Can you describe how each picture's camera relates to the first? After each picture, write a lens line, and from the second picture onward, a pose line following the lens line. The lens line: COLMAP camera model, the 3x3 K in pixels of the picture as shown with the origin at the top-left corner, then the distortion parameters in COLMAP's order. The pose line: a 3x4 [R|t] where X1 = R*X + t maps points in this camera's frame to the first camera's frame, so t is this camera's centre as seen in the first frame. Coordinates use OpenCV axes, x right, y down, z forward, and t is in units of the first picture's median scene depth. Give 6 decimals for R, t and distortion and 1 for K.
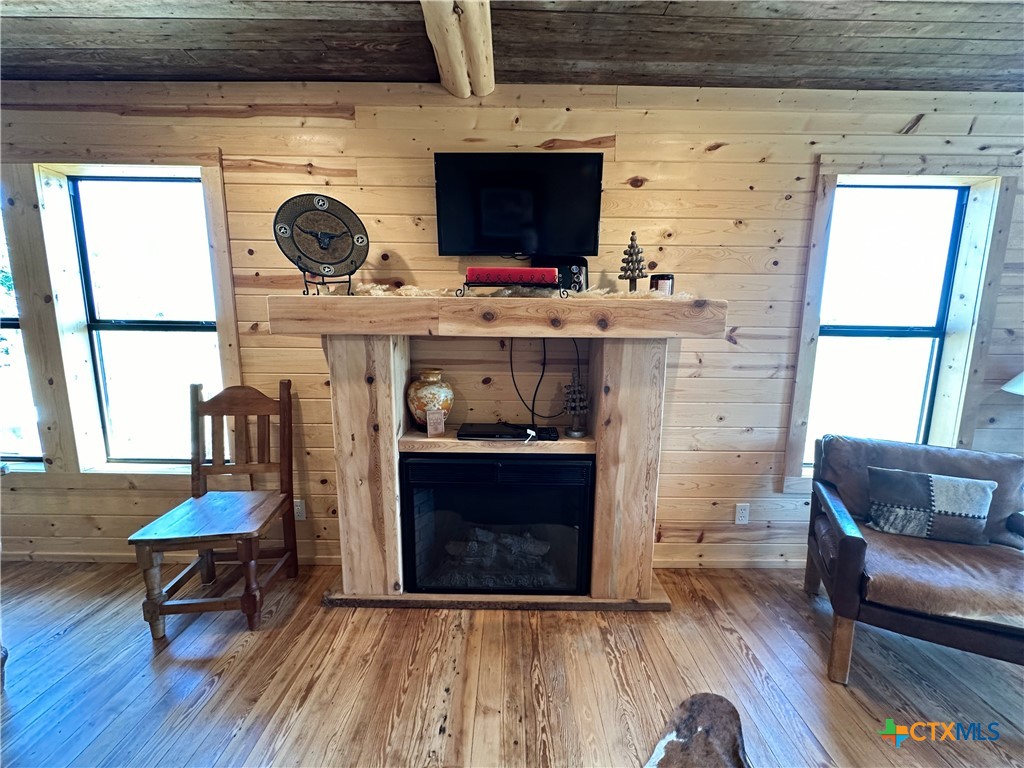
lens RADIAL K [[407.3, 0, 512.2], [0, 407.3, 384.7], [0, 0, 1]] dist [-0.000958, -0.000029]
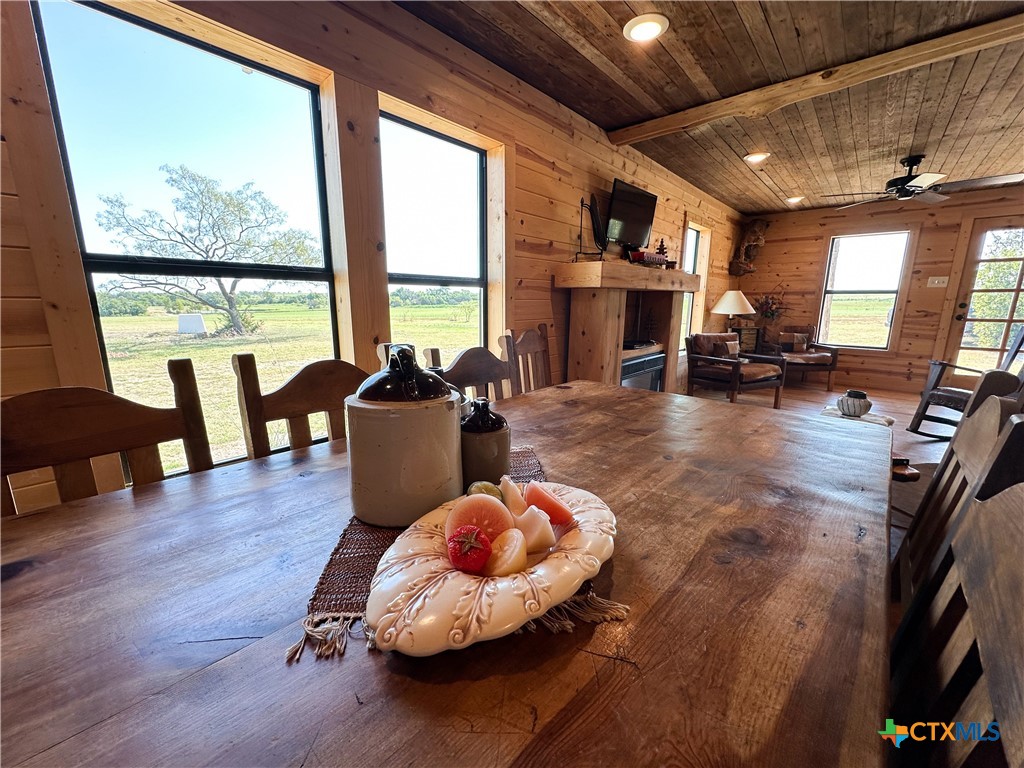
lens RADIAL K [[407.3, 0, 512.2], [0, 407.3, 384.7], [0, 0, 1]] dist [-0.000958, -0.000029]
pose [[0.664313, -0.160381, 0.730046, -1.734525], [0.114353, 0.987018, 0.112777, 0.023989], [-0.738655, 0.008564, 0.674029, 0.191738]]
